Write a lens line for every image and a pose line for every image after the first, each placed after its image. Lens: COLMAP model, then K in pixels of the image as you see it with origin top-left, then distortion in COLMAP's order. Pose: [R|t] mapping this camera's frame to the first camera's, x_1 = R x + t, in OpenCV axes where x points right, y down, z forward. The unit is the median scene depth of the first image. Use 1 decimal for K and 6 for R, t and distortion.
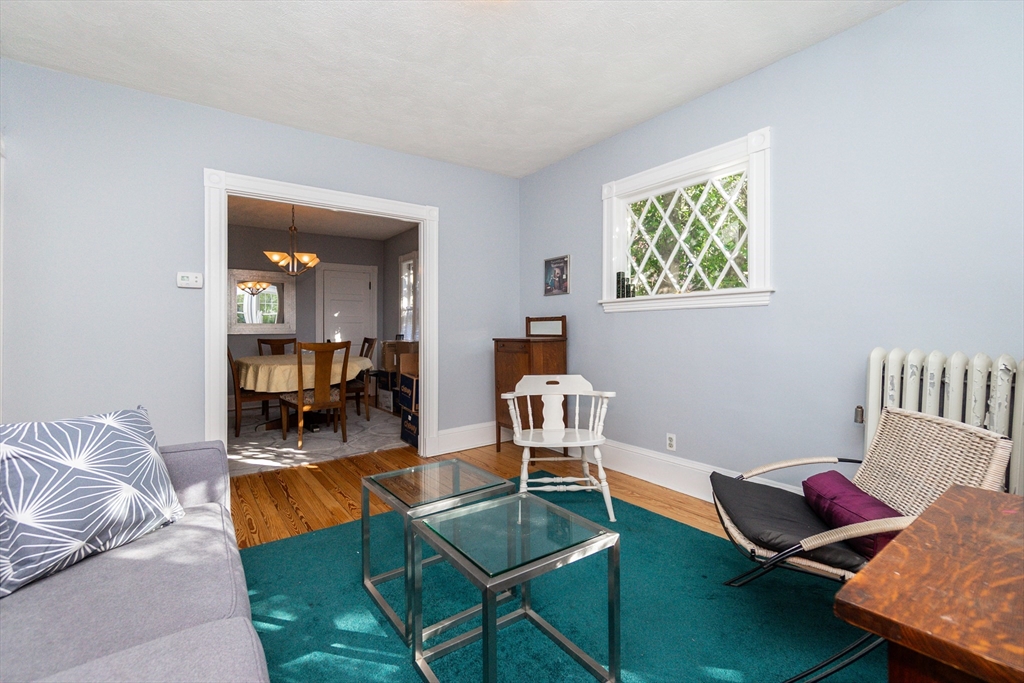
lens RADIAL K [[441.2, 0, 511.3], [0, 441.2, 338.6], [0, 0, 1]] dist [-0.004752, -0.000090]
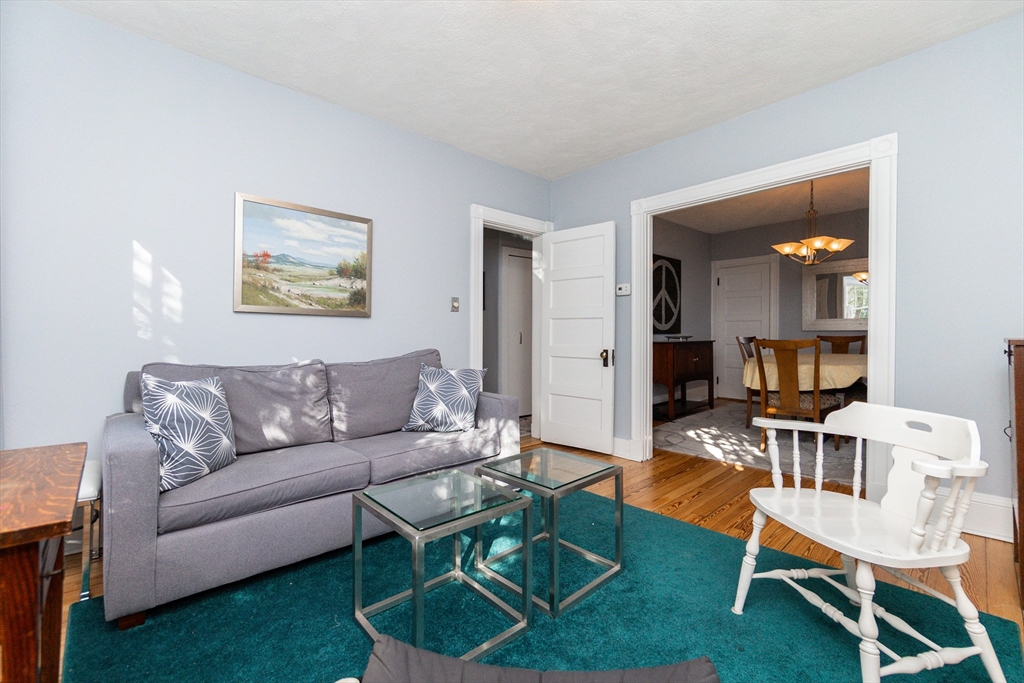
lens RADIAL K [[441.2, 0, 511.3], [0, 441.2, 338.6], [0, 0, 1]] dist [-0.004752, -0.000090]
pose [[0.109635, 0.017073, -0.993825, 0.907772], [-0.010097, 0.999820, 0.016062, -0.004370], [0.993921, 0.008274, 0.109788, 0.823599]]
